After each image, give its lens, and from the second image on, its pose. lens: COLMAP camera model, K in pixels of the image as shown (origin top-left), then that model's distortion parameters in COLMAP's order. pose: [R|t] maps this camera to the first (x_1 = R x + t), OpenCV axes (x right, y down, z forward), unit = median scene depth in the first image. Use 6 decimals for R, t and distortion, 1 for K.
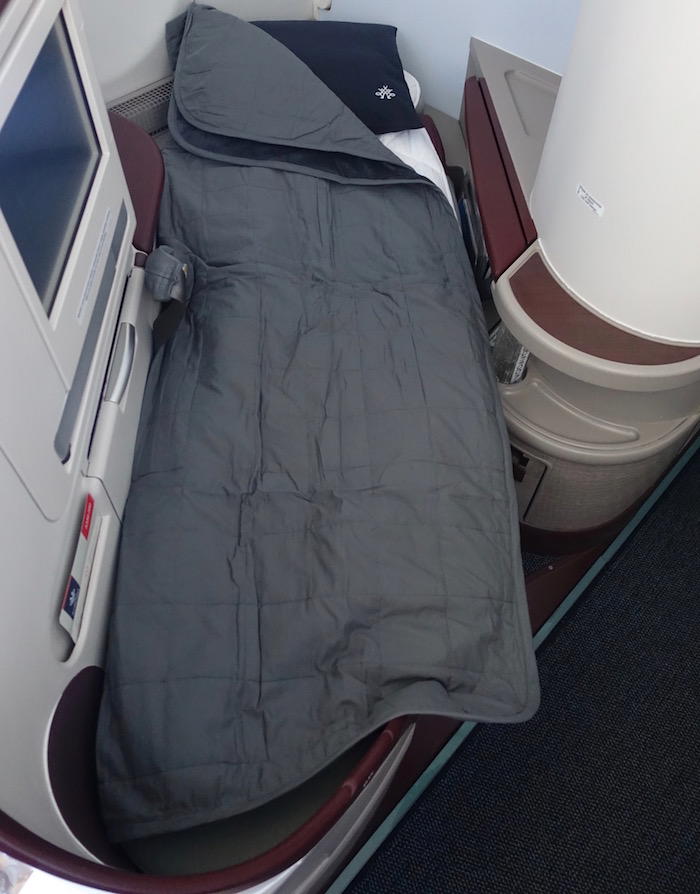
lens RADIAL K [[694.3, 0, 350.0], [0, 694.3, 447.0], [0, 0, 1]] dist [-0.077852, 0.004679]
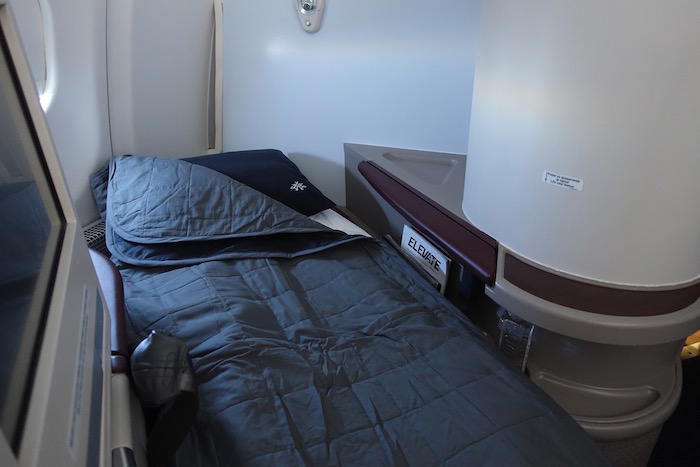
lens RADIAL K [[479.7, 0, 350.0], [0, 479.7, 233.5], [0, 0, 1]] dist [-0.004924, -0.000460]
pose [[0.927120, -0.213236, 0.308187, -0.172298], [0.335485, 0.838741, -0.428909, -0.062564], [-0.167030, 0.501042, 0.849151, 0.359585]]
